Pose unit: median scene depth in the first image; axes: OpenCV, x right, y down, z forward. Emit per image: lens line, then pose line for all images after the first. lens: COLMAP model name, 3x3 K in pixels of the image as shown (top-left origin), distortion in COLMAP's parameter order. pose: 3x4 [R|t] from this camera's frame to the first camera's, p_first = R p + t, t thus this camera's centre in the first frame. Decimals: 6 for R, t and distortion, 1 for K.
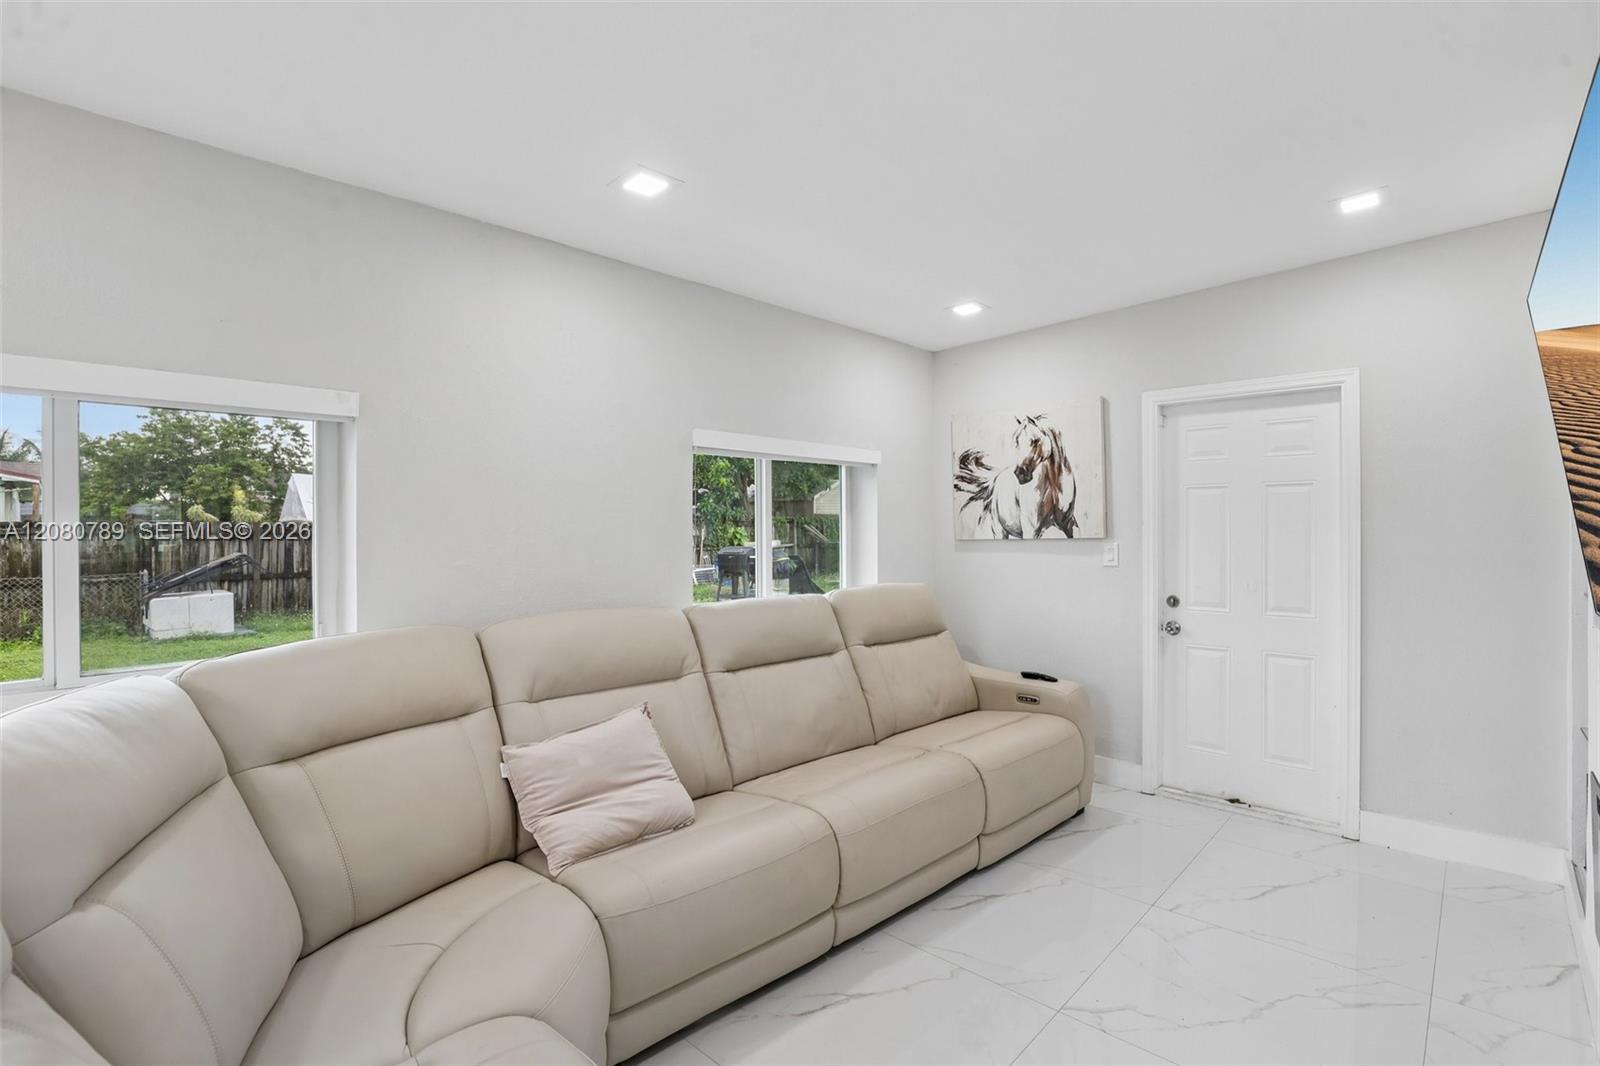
lens RADIAL K [[741.0, 0, 812.9], [0, 741.0, 535.8], [0, 0, 1]] dist [-0.032768, 0.005408]
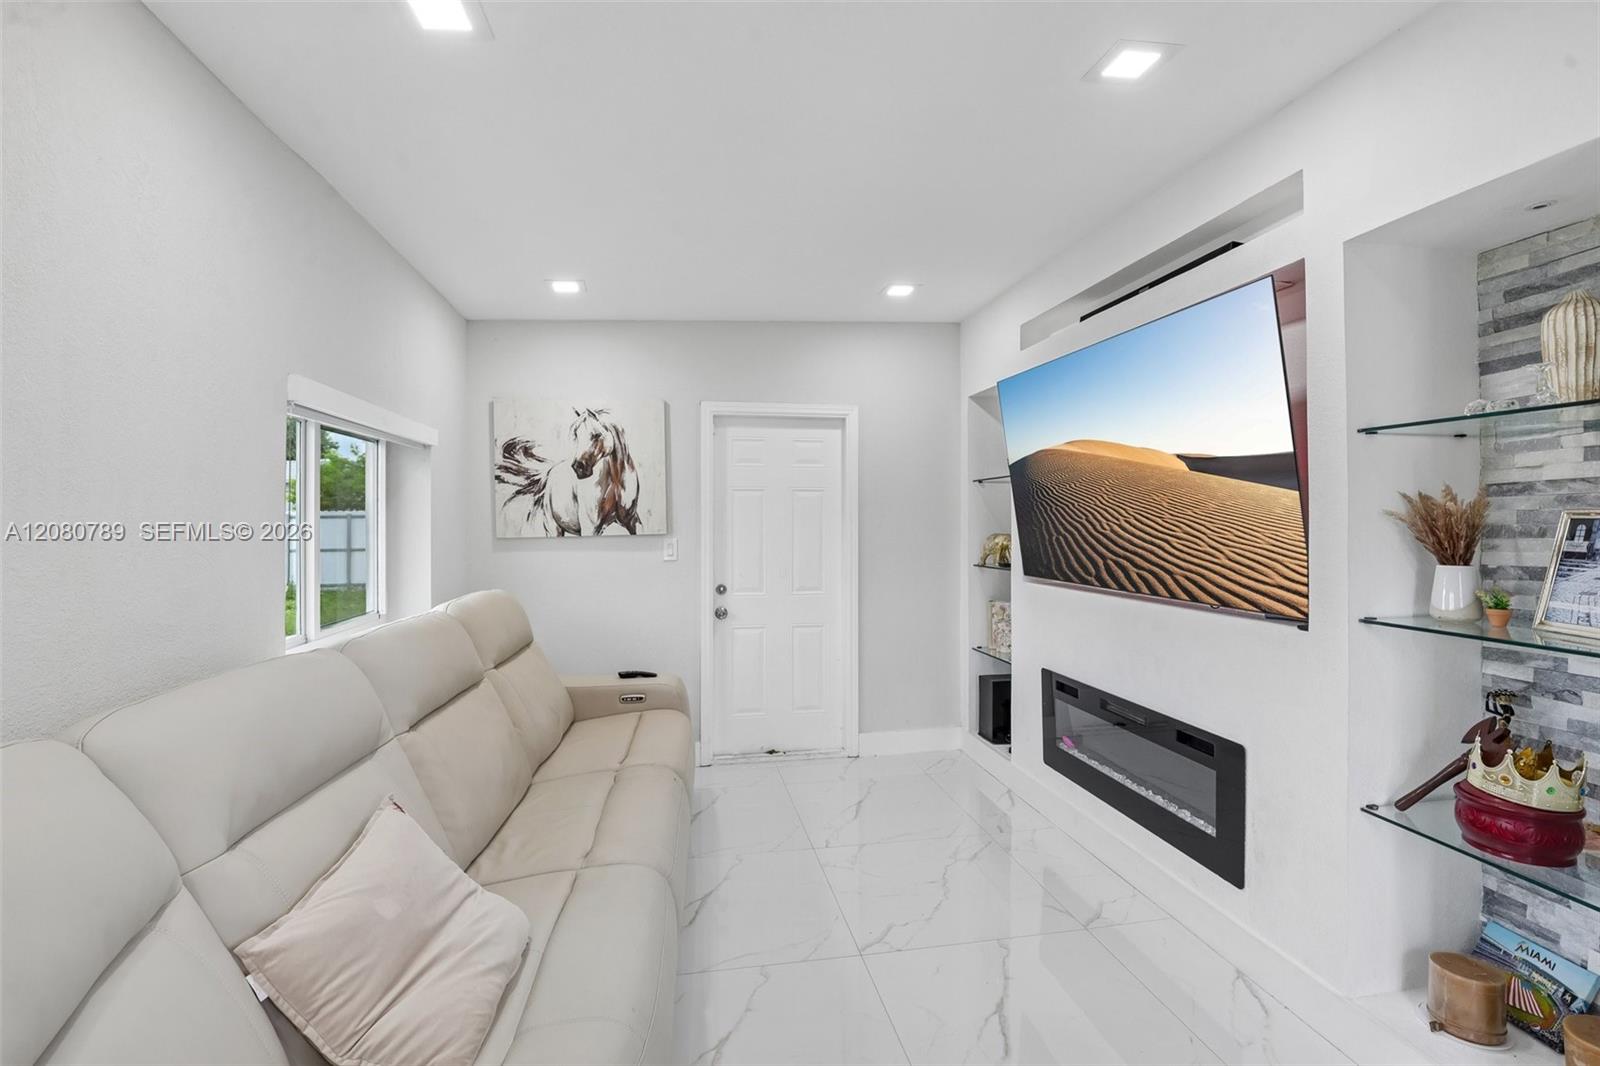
lens RADIAL K [[741.0, 0, 813.4], [0, 741.0, 521.3], [0, 0, 1]] dist [-0.032768, 0.005408]
pose [[0.594763, 0.002234, 0.803898, -0.318119], [0.008748, 0.999919, -0.009251, -0.003553], [-0.803854, 0.012535, 0.594695, 0.194590]]
